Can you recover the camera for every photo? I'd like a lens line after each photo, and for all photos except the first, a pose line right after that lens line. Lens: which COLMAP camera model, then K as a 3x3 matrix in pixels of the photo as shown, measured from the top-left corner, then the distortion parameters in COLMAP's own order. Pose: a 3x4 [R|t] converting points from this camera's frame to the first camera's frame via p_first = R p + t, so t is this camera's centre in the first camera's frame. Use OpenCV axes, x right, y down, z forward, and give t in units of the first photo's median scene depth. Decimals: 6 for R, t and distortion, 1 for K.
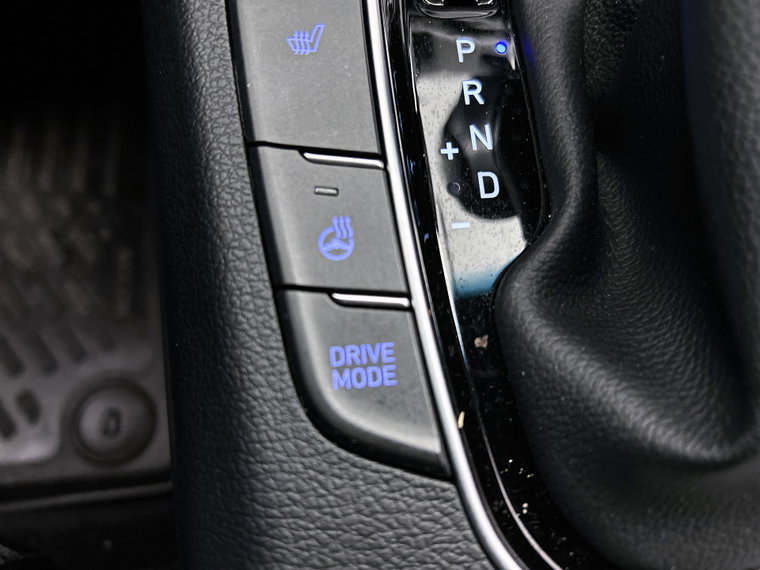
lens RADIAL K [[577.0, 0, 385.9], [0, 577.0, 276.9], [0, 0, 1]] dist [0.051635, -0.062120]
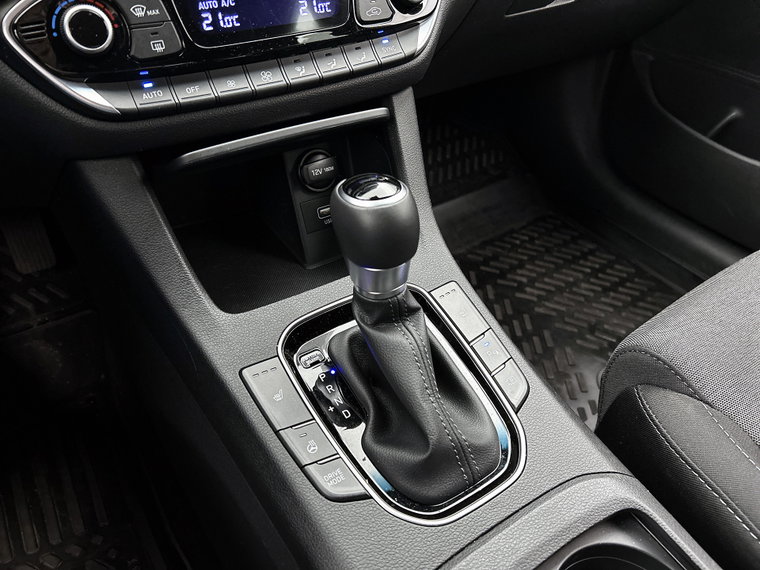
lens RADIAL K [[577.0, 0, 383.3], [0, 577.0, 282.4], [0, 0, 1]] dist [0.051635, -0.062120]
pose [[0.891992, -0.332776, 0.305959, -0.417103], [0.425142, 0.847580, -0.317589, 0.361480], [-0.153639, 0.413363, 0.897511, -2.424359]]
